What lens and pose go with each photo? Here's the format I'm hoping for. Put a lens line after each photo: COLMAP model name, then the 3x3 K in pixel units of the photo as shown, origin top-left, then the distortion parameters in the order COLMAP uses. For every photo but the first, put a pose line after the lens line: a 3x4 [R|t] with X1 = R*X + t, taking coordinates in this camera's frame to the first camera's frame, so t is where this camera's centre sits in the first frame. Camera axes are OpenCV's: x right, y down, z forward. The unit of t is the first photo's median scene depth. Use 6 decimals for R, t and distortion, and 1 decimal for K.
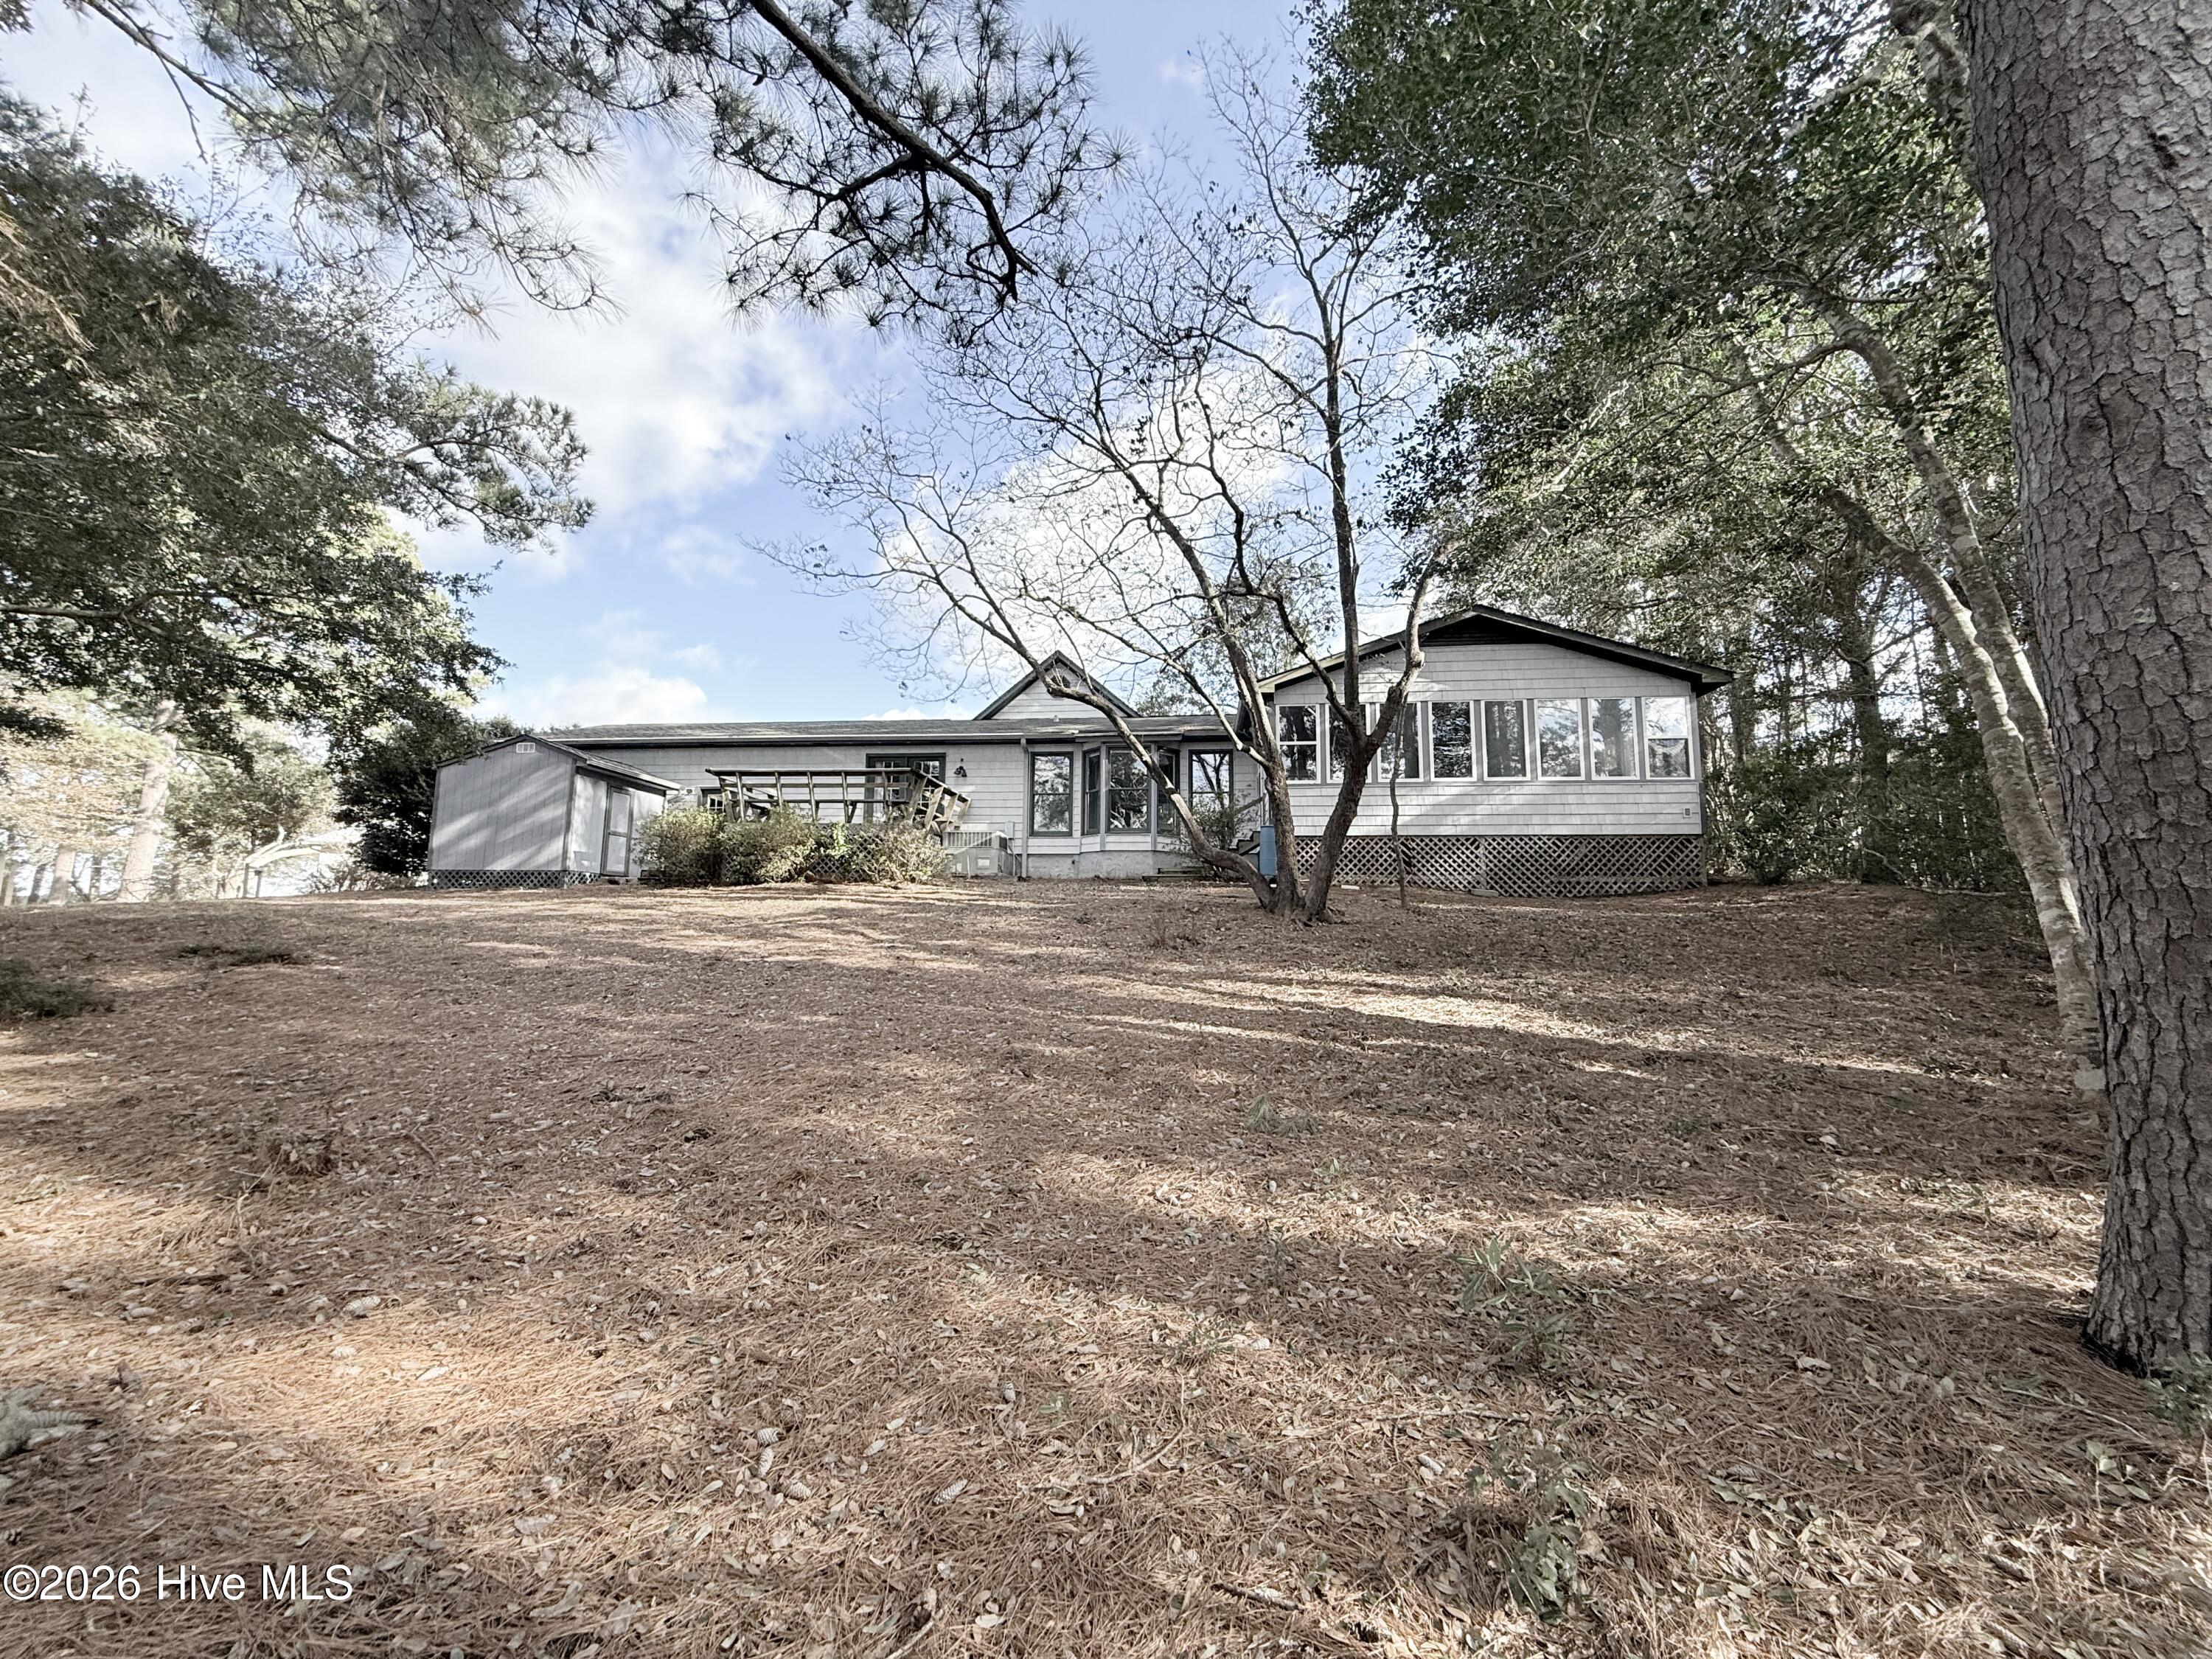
lens RADIAL K [[880.9, 0, 1106.0], [0, 880.9, 829.5], [0, 0, 1]] dist [-0.000887, 0.000103]
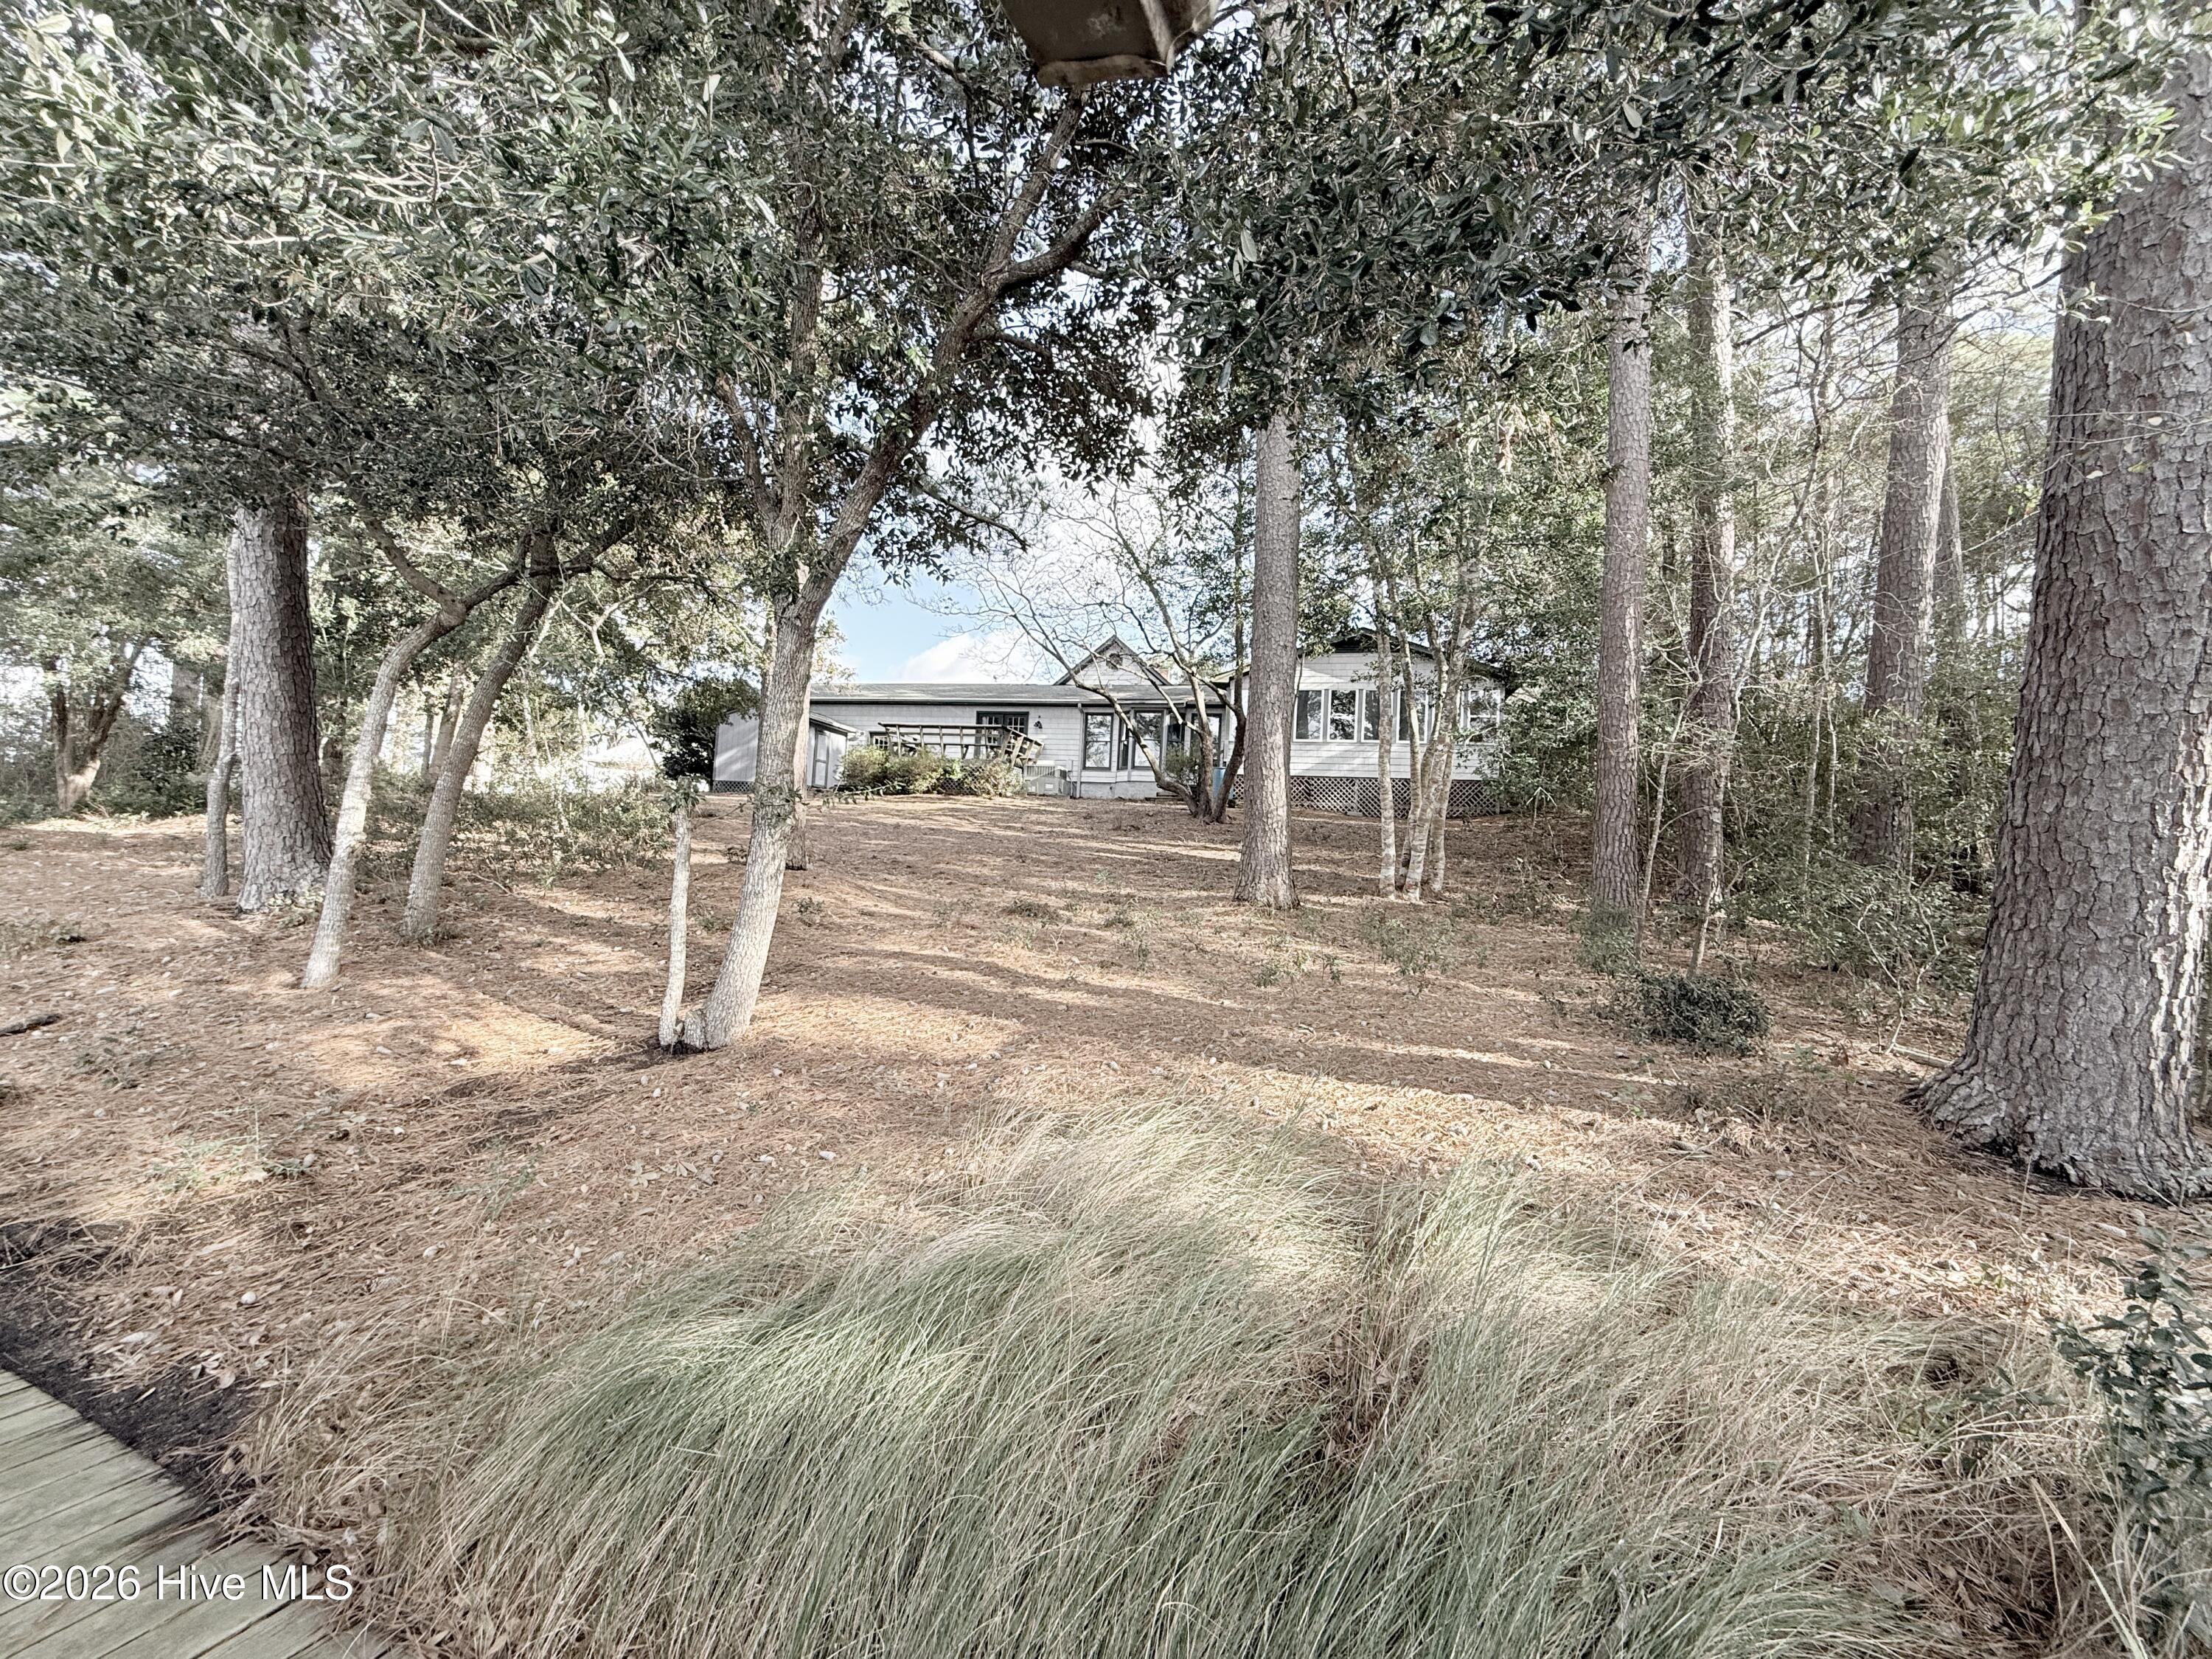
lens RADIAL K [[880.9, 0, 1106.0], [0, 880.9, 829.5], [0, 0, 1]] dist [-0.000887, 0.000103]
pose [[0.990206, 0.034789, -0.135212, 0.168870], [-0.024263, 0.996601, 0.078730, -0.010556], [0.137491, -0.074679, 0.987684, -0.506209]]
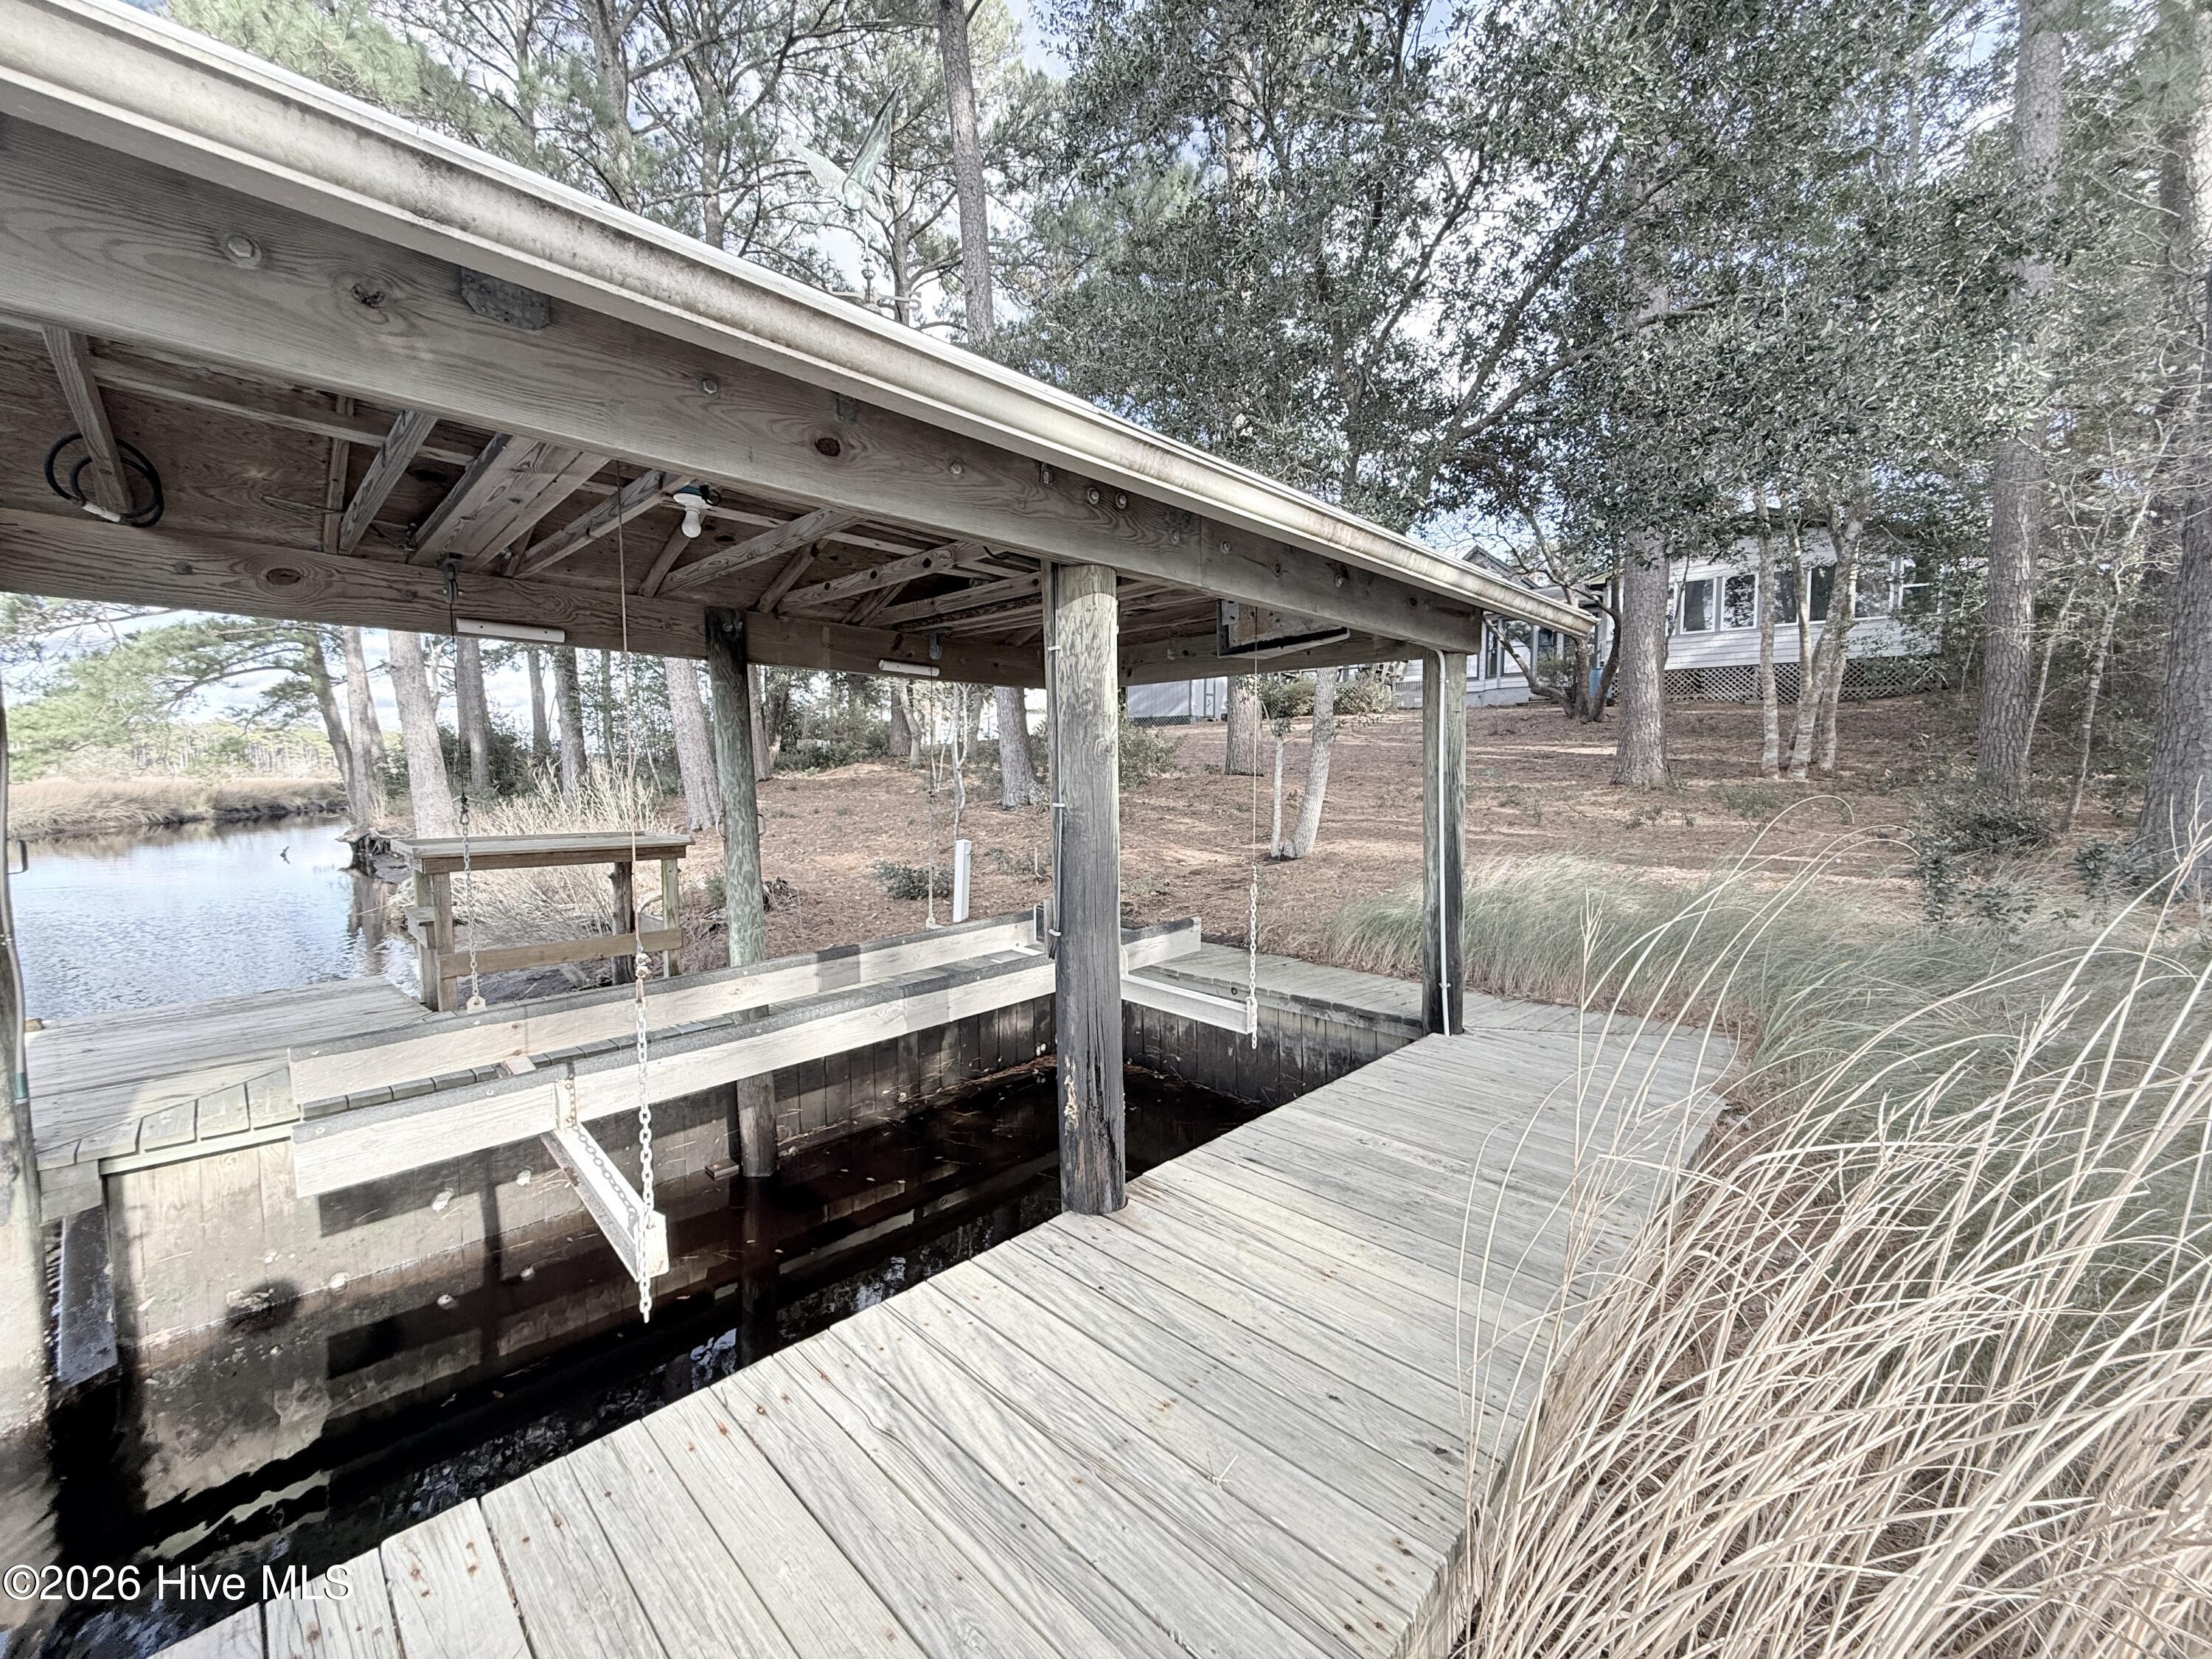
lens RADIAL K [[880.9, 0, 1106.0], [0, 880.9, 829.5], [0, 0, 1]] dist [-0.000887, 0.000103]
pose [[0.869395, 0.018745, -0.493762, 0.172906], [0.069007, 0.984881, 0.158894, -0.025648], [0.489275, -0.172215, 0.854957, -0.742730]]
